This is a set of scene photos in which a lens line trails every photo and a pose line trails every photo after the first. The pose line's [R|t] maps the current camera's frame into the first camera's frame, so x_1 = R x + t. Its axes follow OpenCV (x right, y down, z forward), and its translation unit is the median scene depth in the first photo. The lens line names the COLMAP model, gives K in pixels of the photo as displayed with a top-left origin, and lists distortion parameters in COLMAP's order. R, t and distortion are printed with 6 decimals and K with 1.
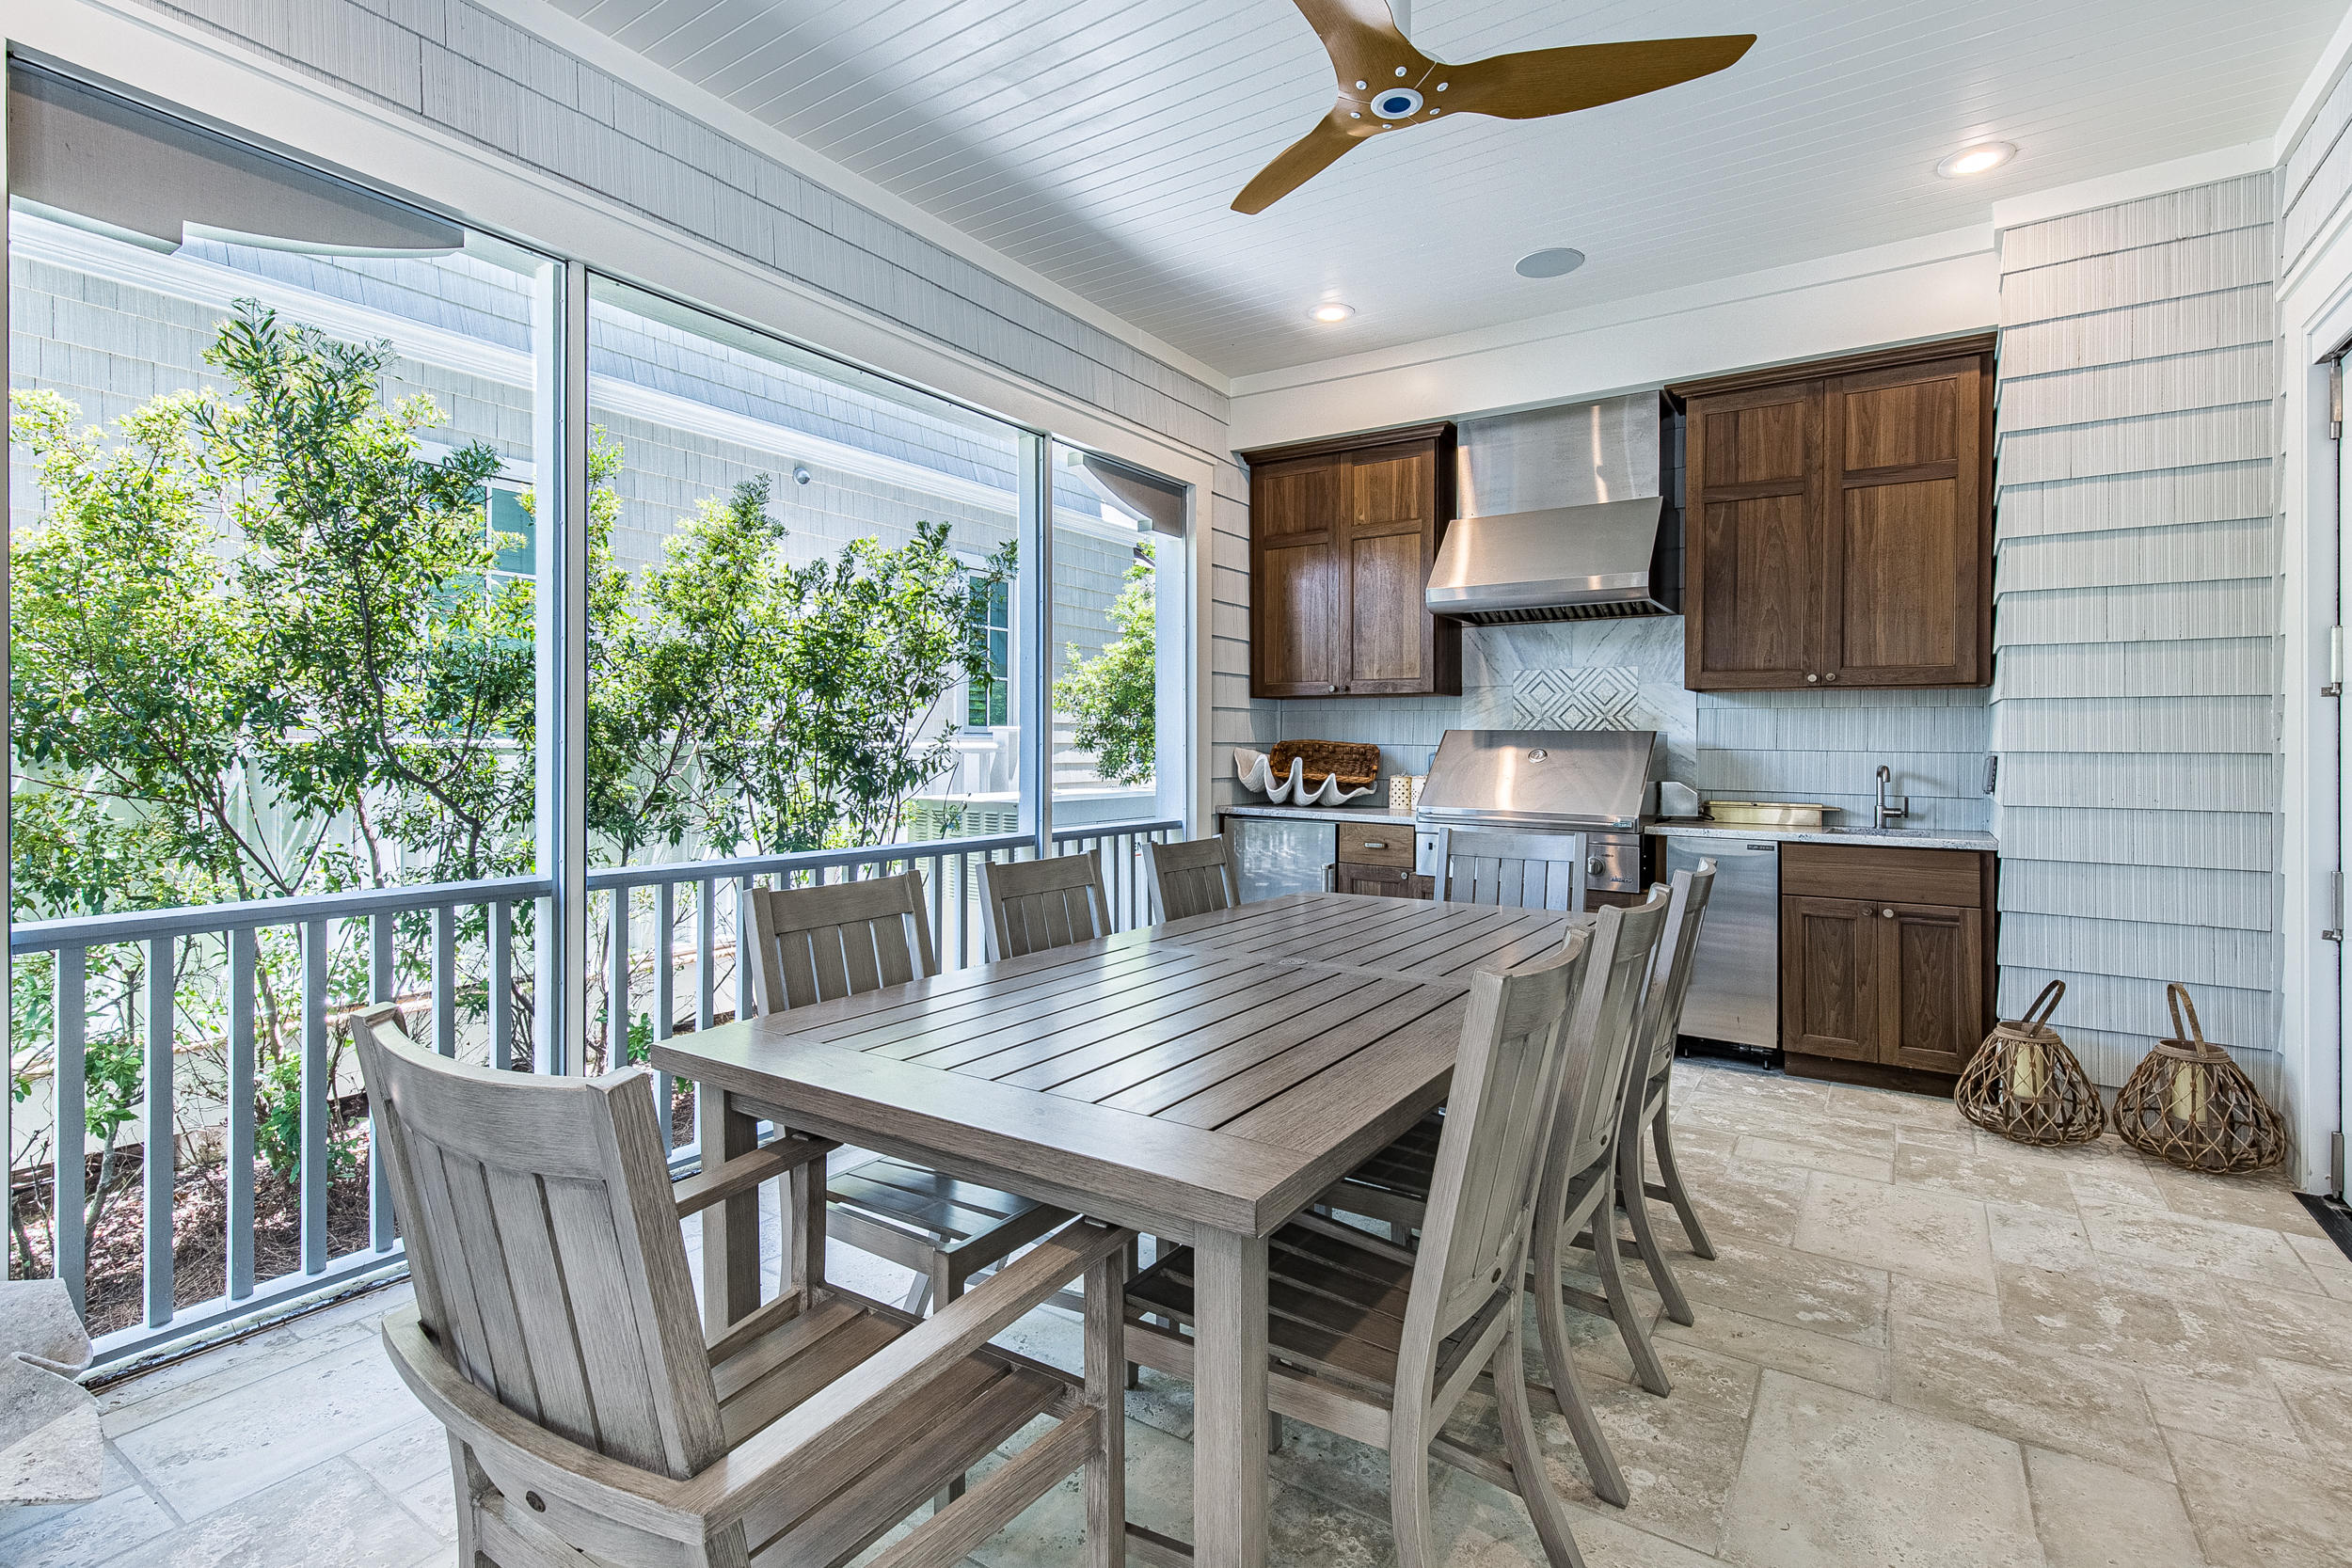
lens RADIAL K [[1104.9, 0, 1175.2], [0, 1104.9, 722.7], [0, 0, 1]] dist [-0.001005, -0.000364]
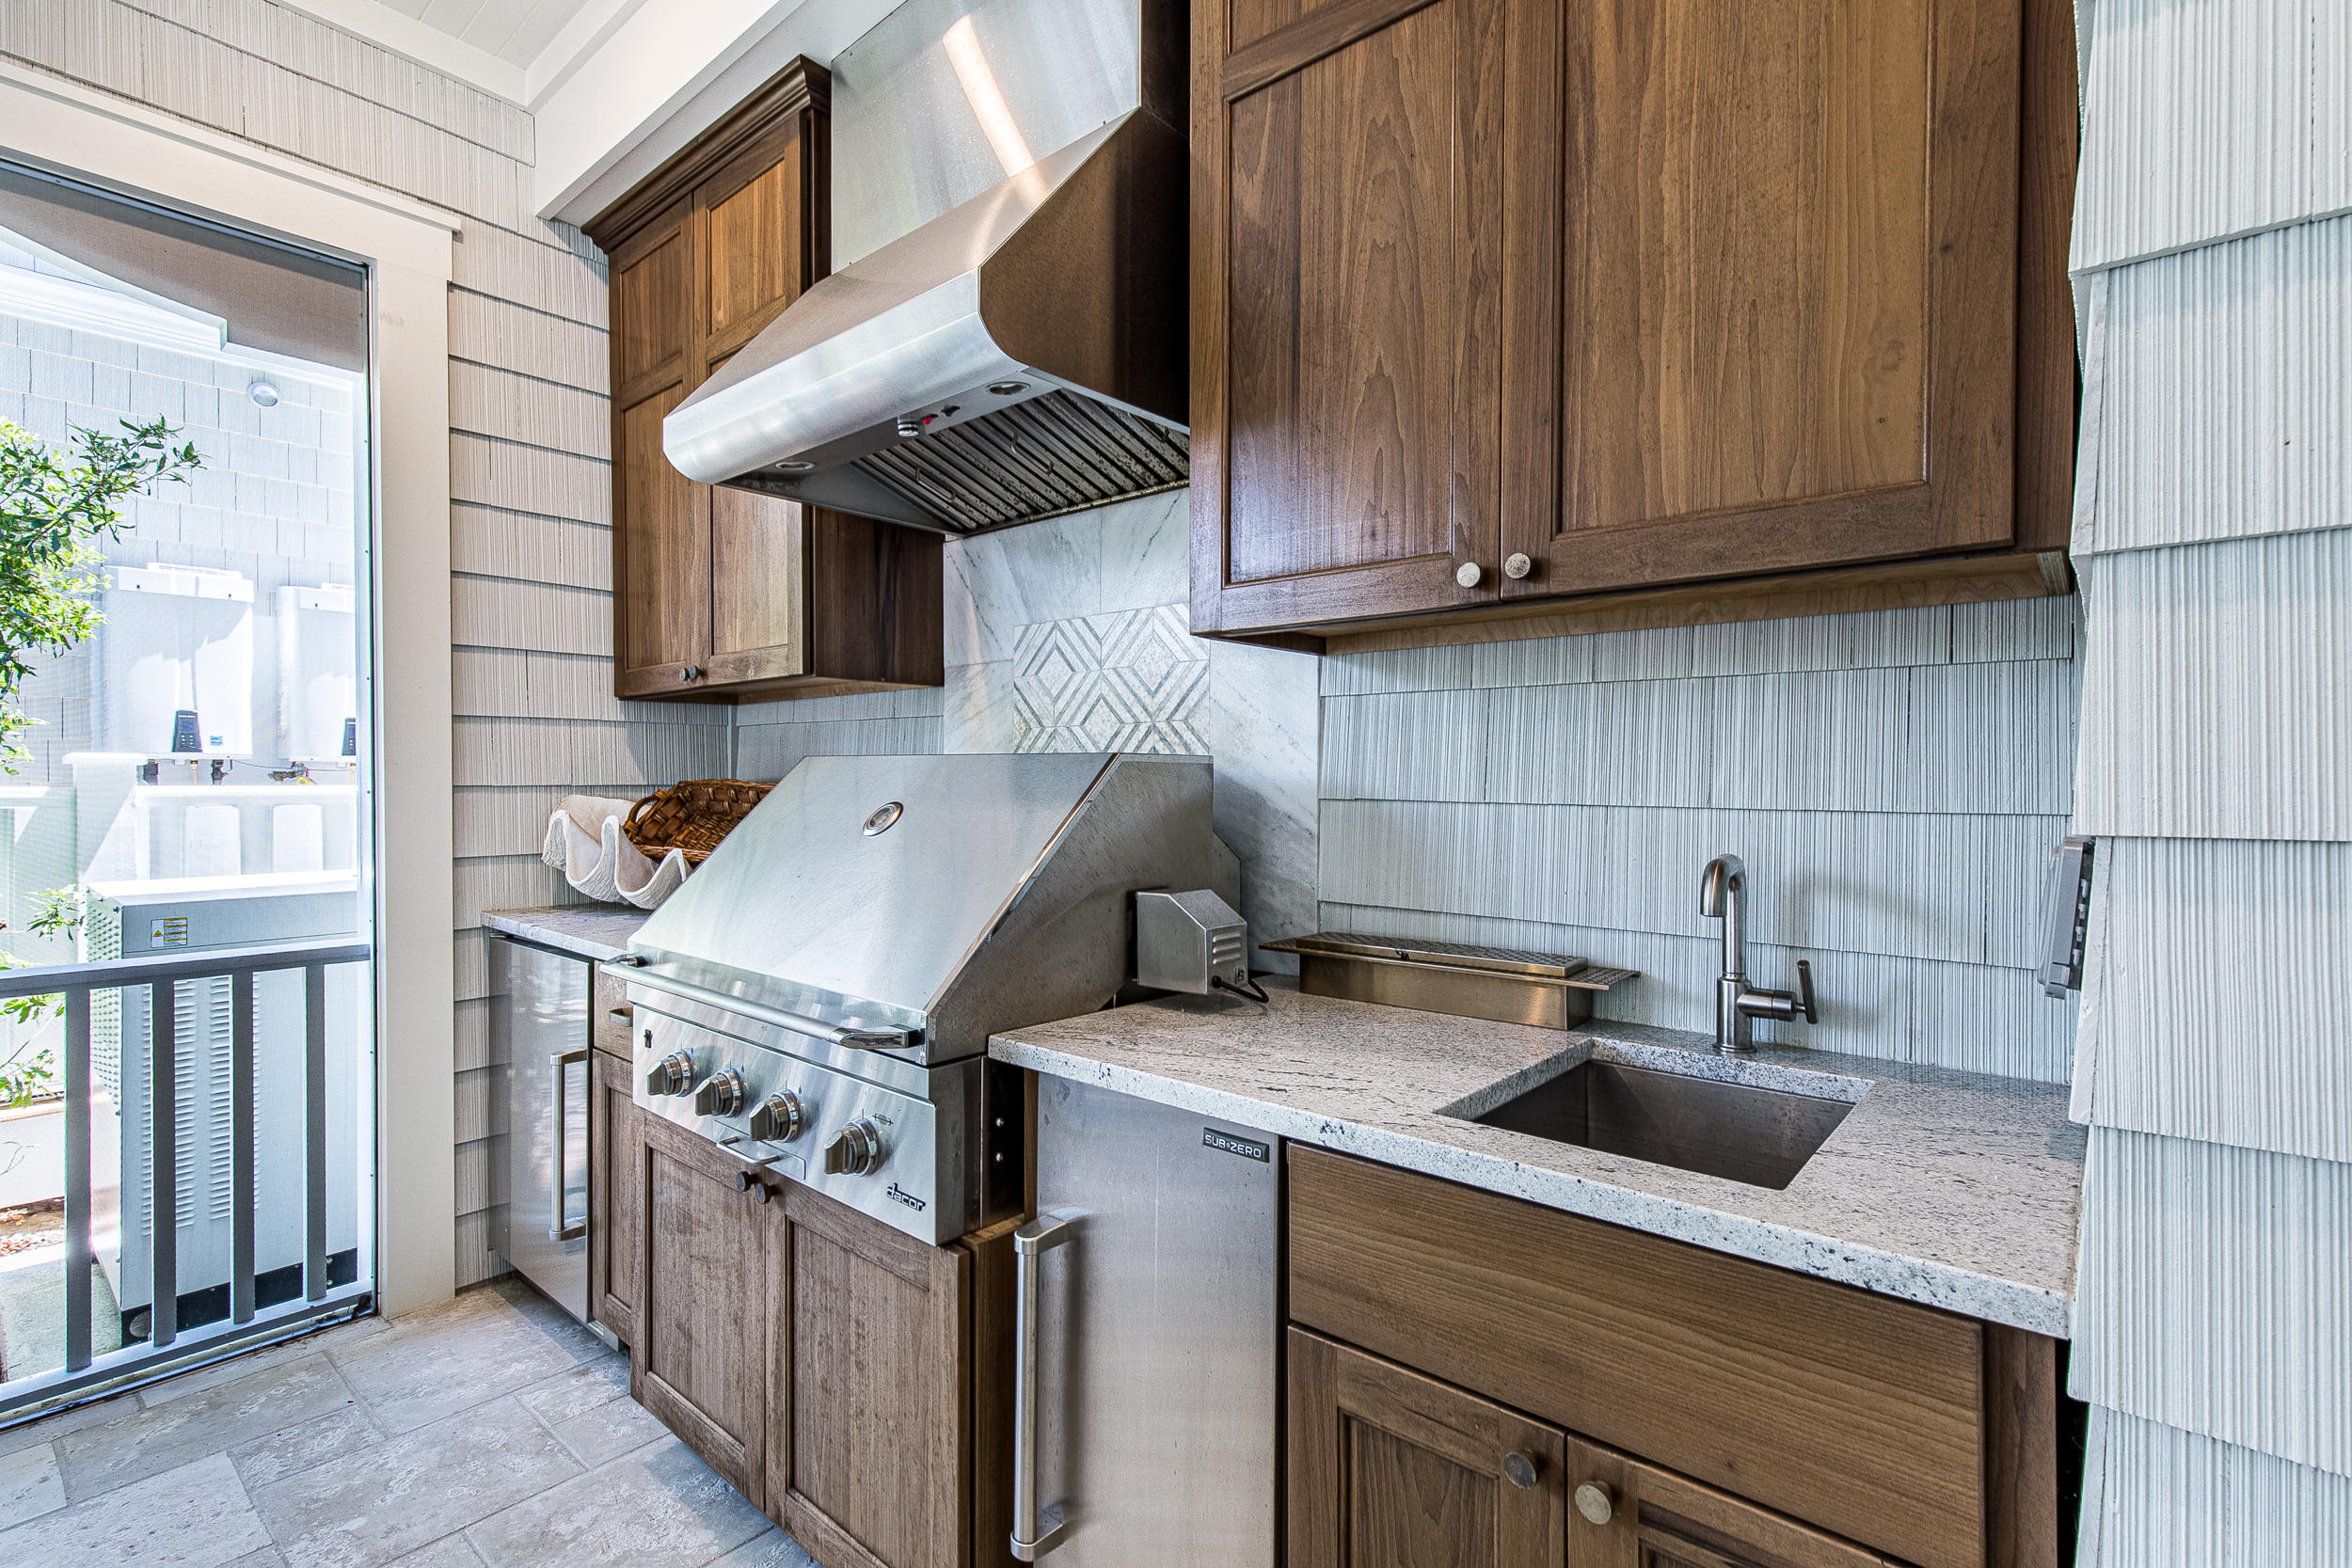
lens RADIAL K [[1100.4, 0, 1190.0], [0, 1100.4, 772.5], [0, 0, 1]] dist [0.001496, 0.000081]
pose [[0.994463, -0.005151, -0.104960, 0.514769], [0.006593, 0.999889, 0.013391, 0.009361], [0.104879, -0.014009, 0.994386, 0.665399]]
